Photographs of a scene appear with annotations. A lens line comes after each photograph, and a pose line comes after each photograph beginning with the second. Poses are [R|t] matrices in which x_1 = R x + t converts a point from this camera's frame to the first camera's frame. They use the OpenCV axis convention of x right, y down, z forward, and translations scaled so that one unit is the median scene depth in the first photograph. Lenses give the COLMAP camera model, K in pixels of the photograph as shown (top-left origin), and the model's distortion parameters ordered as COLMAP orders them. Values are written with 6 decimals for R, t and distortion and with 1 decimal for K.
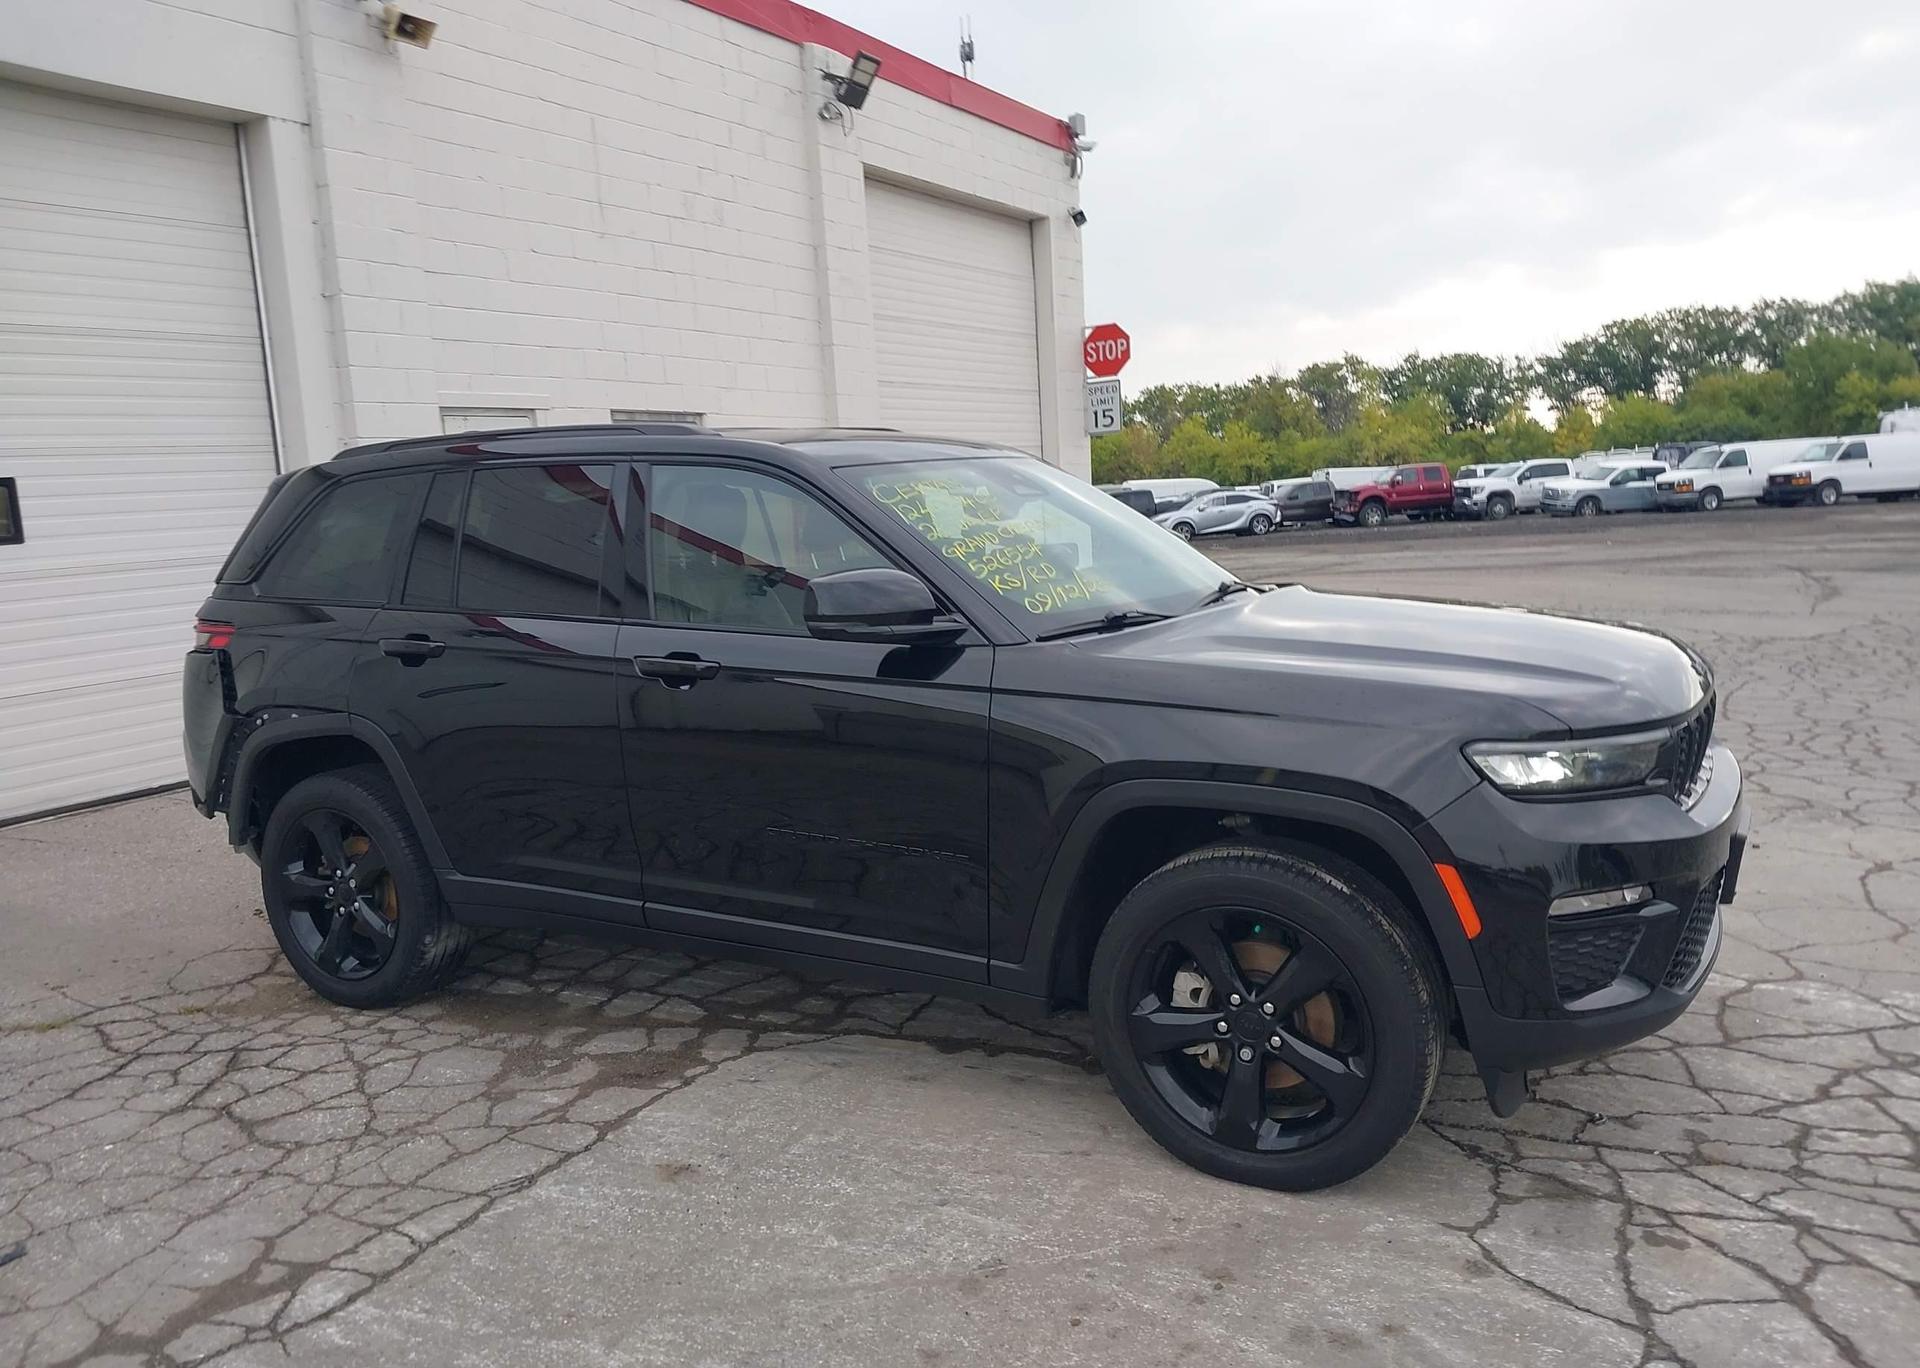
lens RADIAL K [[1494.2, 0, 973.5], [0, 1494.2, 699.1], [0, 0, 1]] dist [0.029229, -0.038295]
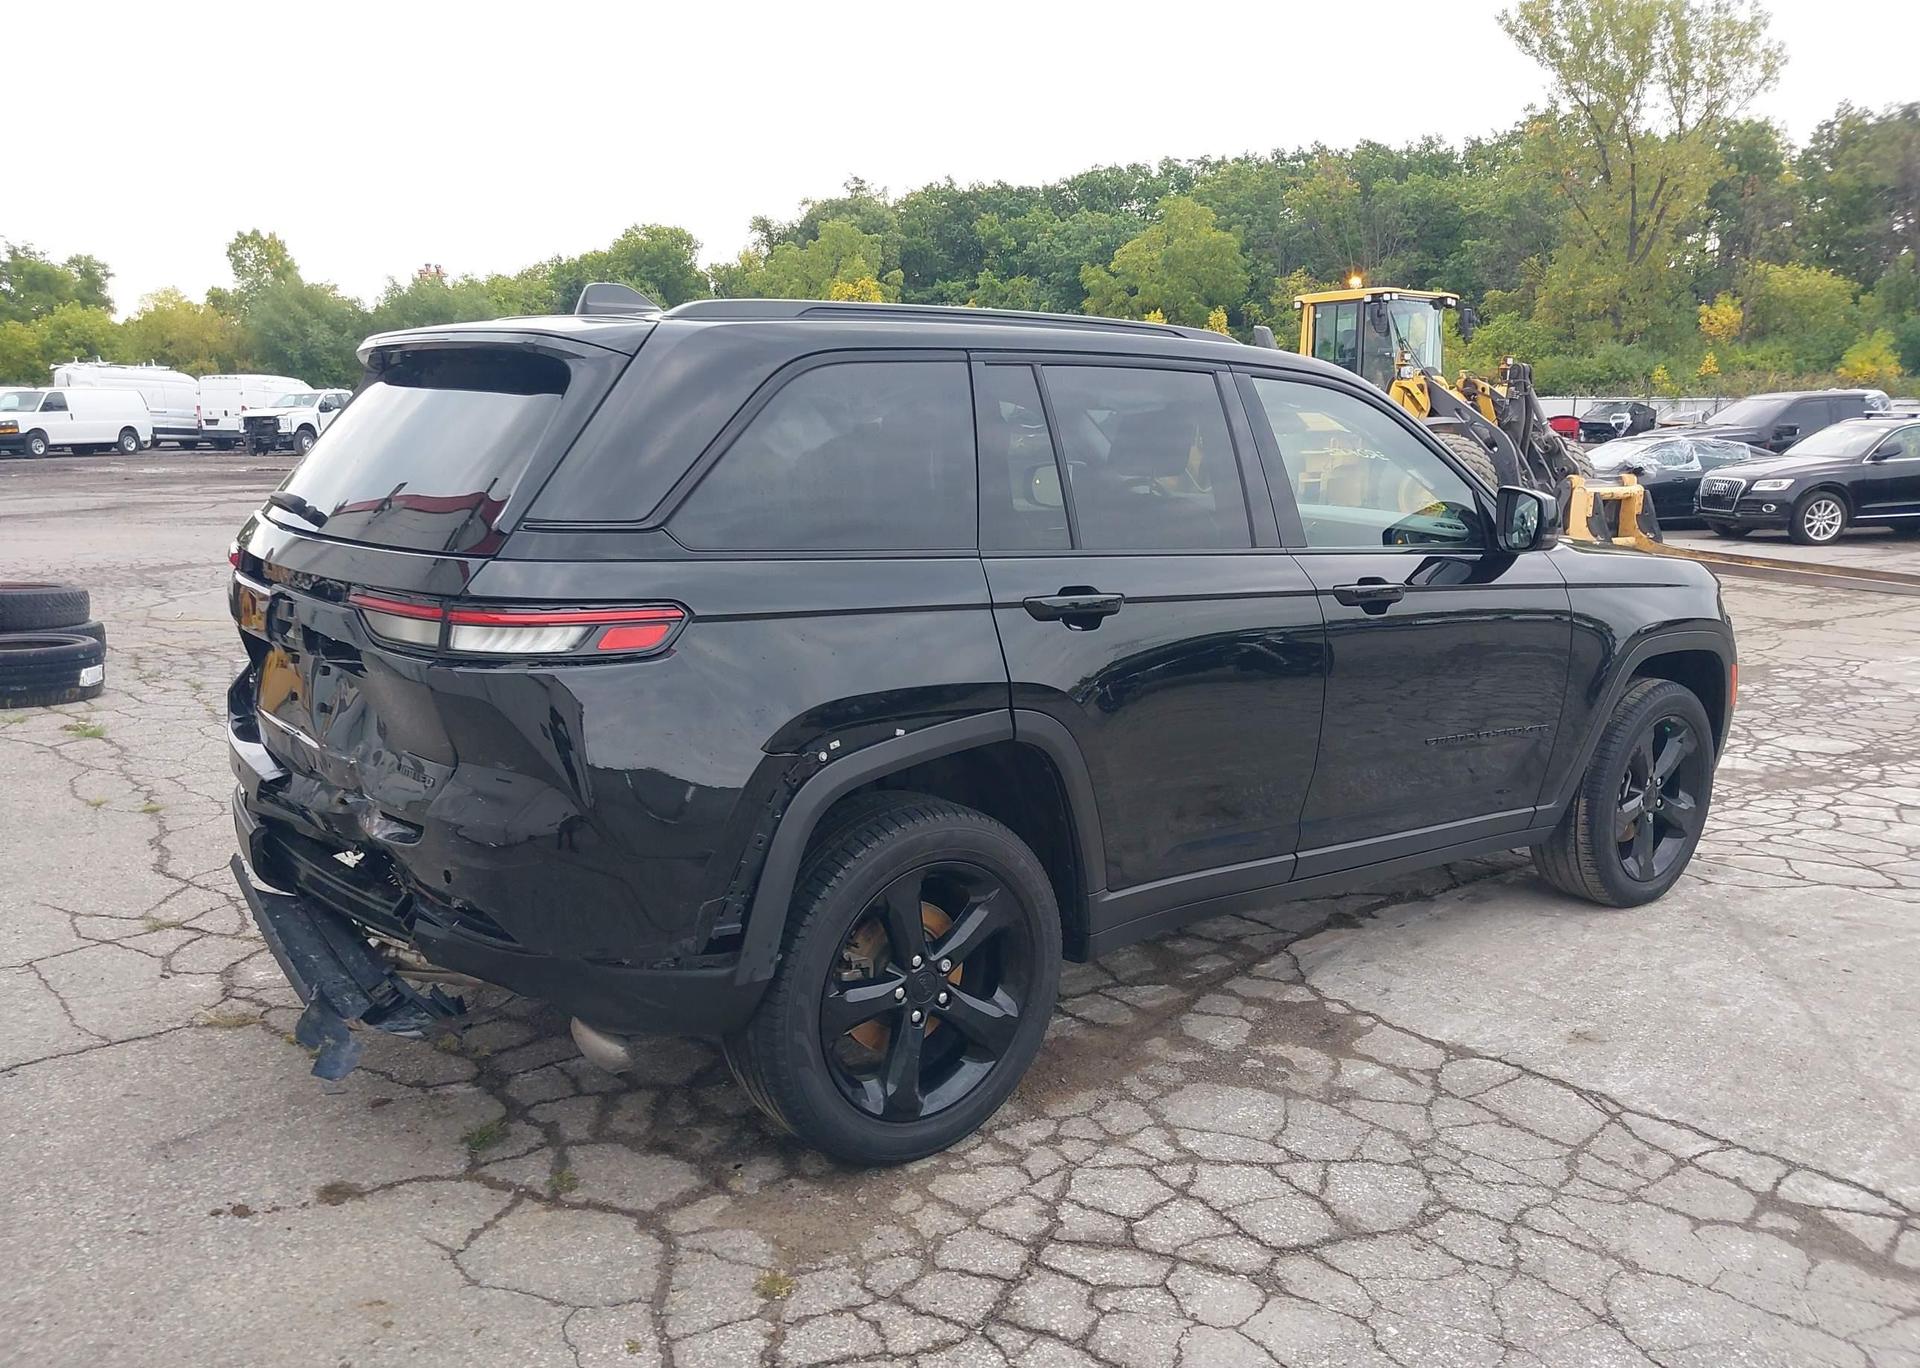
lens RADIAL K [[1494.2, 0, 953.7], [0, 1494.2, 690.4], [0, 0, 1]] dist [0.029229, -0.038295]
pose [[0.396242, -0.117531, 0.910593, -1.161535], [0.096247, 0.991626, 0.086108, -0.066903], [-0.913088, 0.053522, 0.404235, 0.827180]]
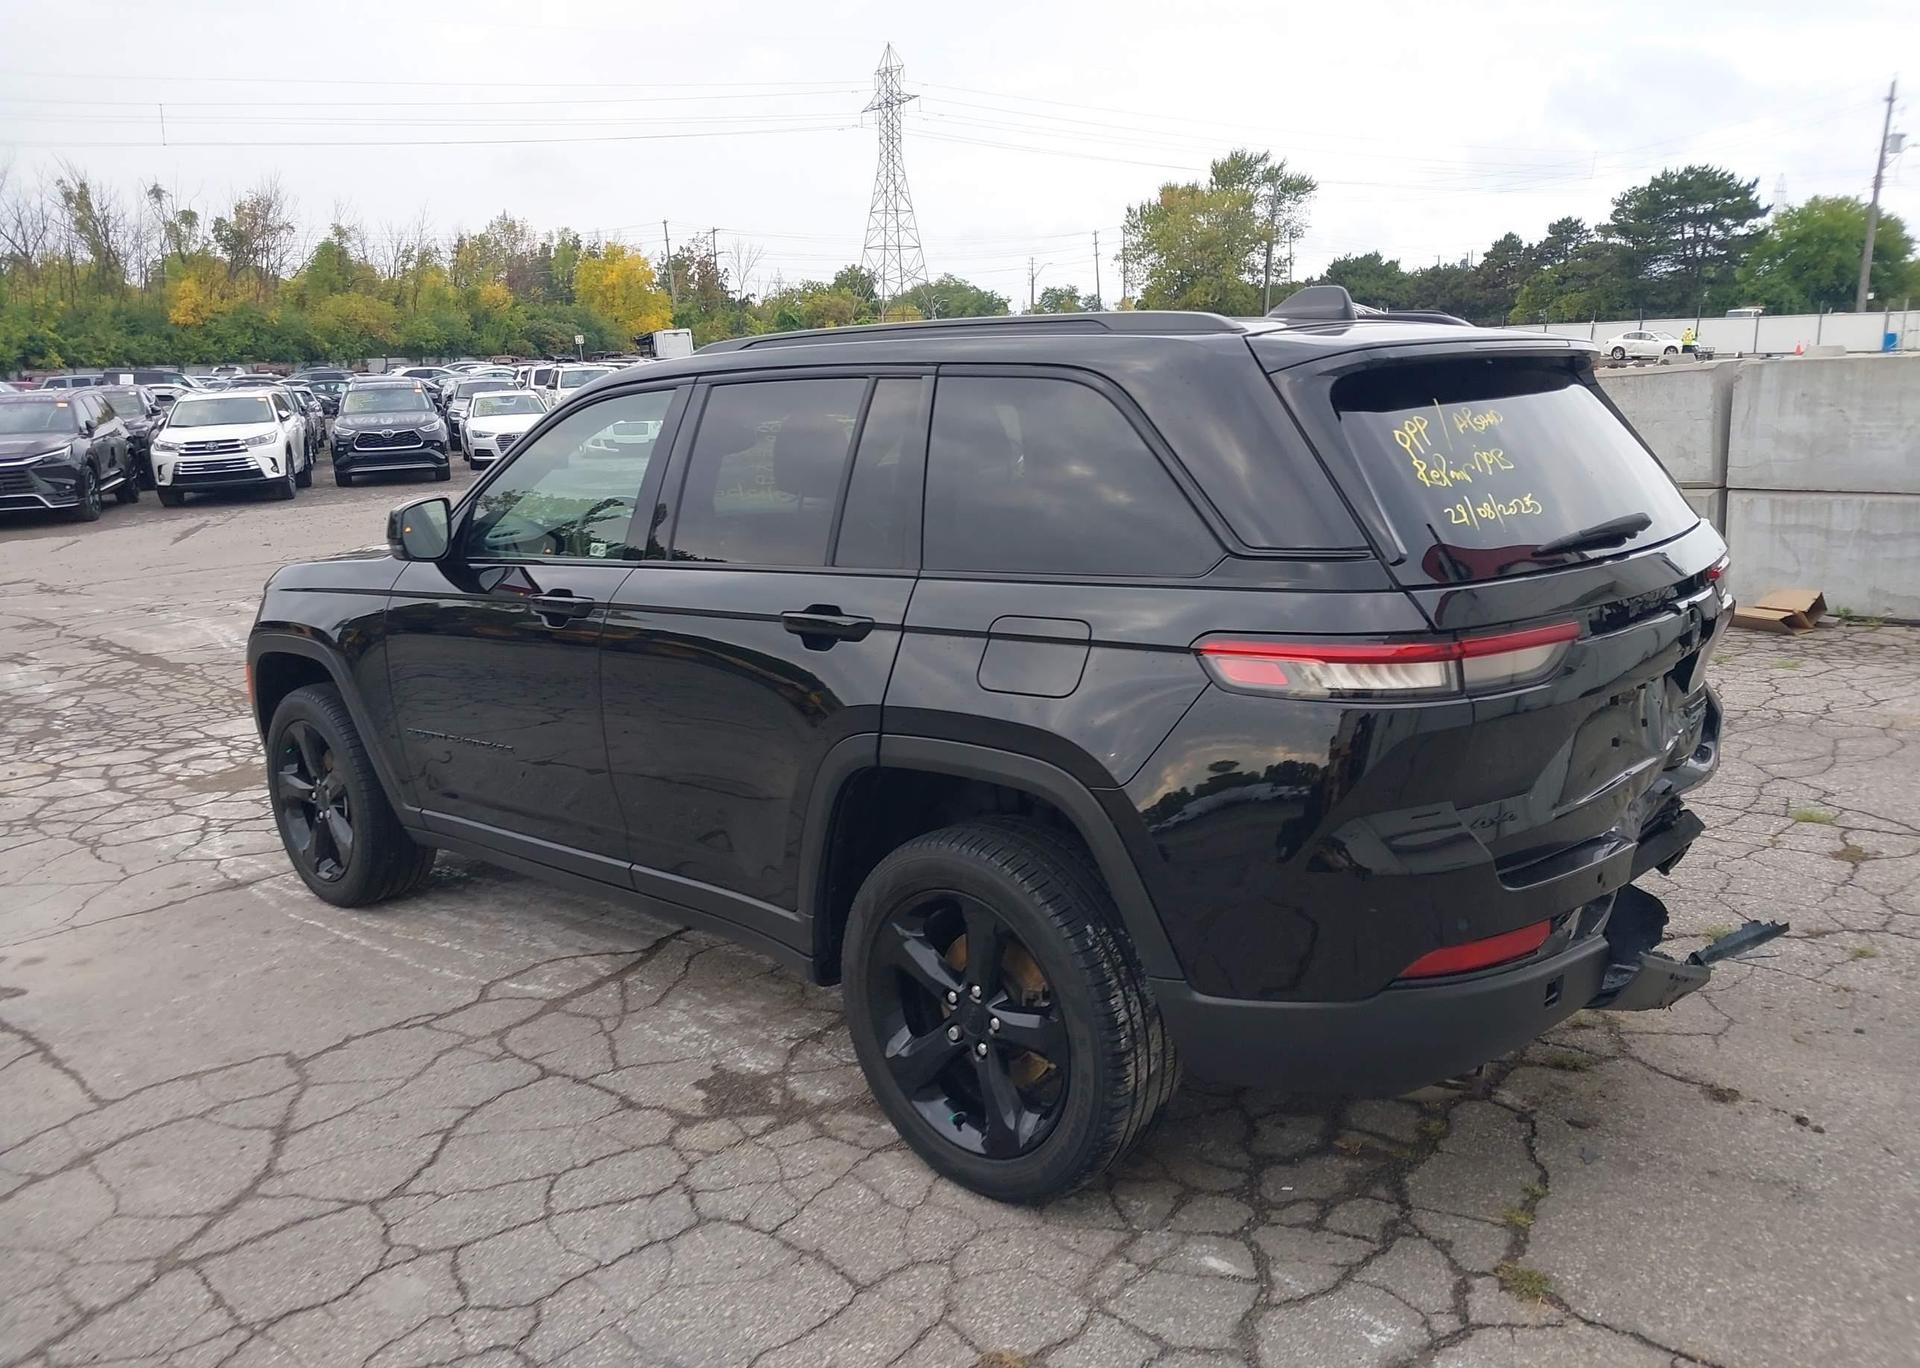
lens RADIAL K [[1494.2, 0, 960.1], [0, 1494.2, 684.3], [0, 0, 1]] dist [0.029229, -0.038295]
pose [[-0.966281, 0.033239, 0.255334, -0.458700], [0.116964, 0.940082, 0.320259, -0.321105], [-0.229390, 0.339326, -0.912271, 2.185168]]
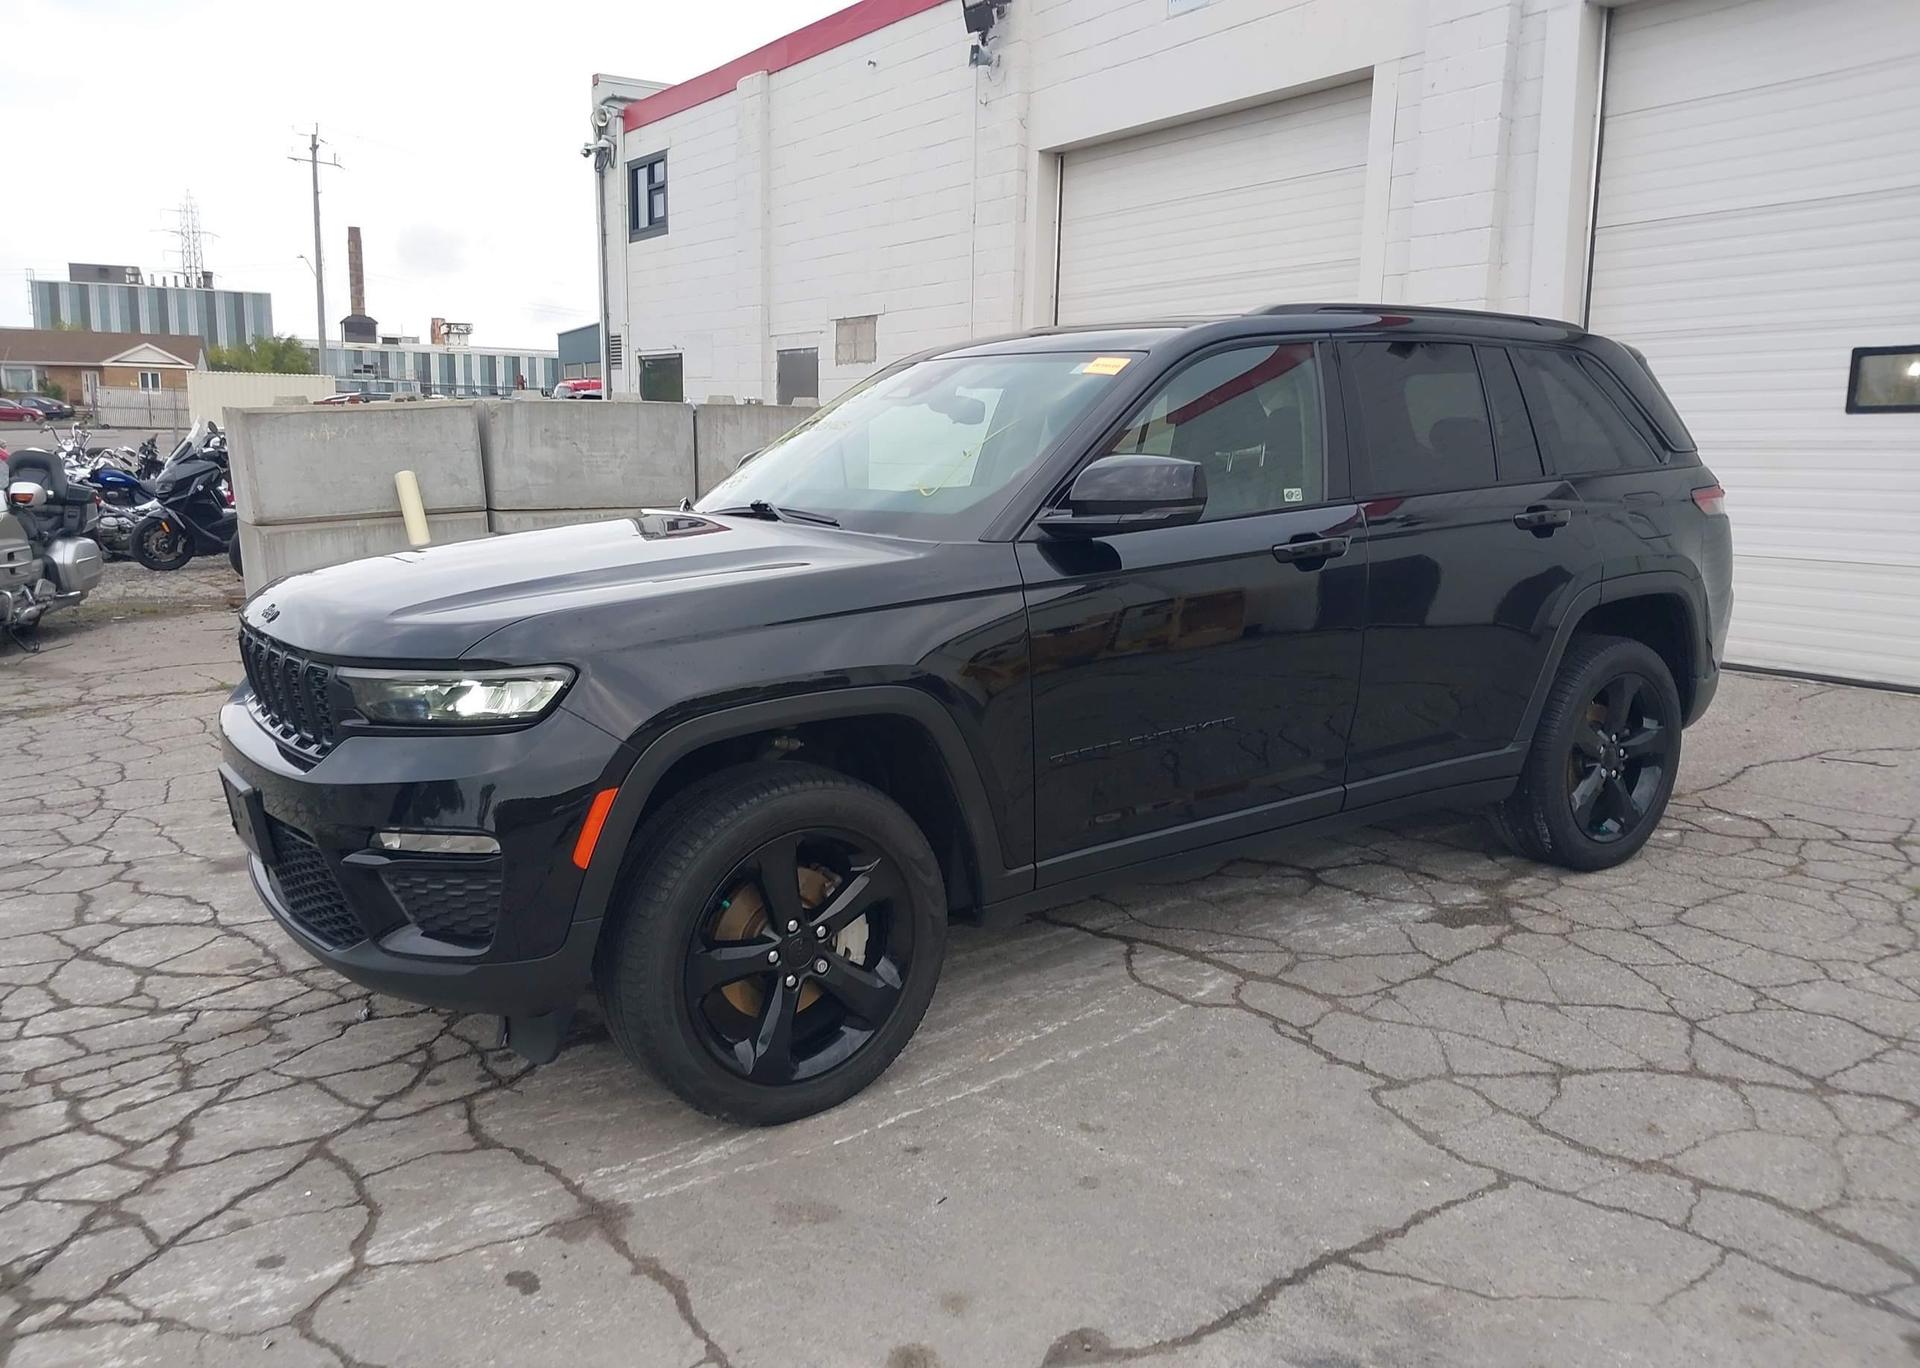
lens RADIAL K [[1494.2, 0, 952.4], [0, 1494.2, 686.0], [0, 0, 1]] dist [0.029229, -0.038295]
pose [[-0.446955, 0.207307, -0.870204, 0.989017], [-0.102524, 0.954496, 0.280047, -0.255099], [0.888662, 0.214385, -0.405362, 1.562908]]
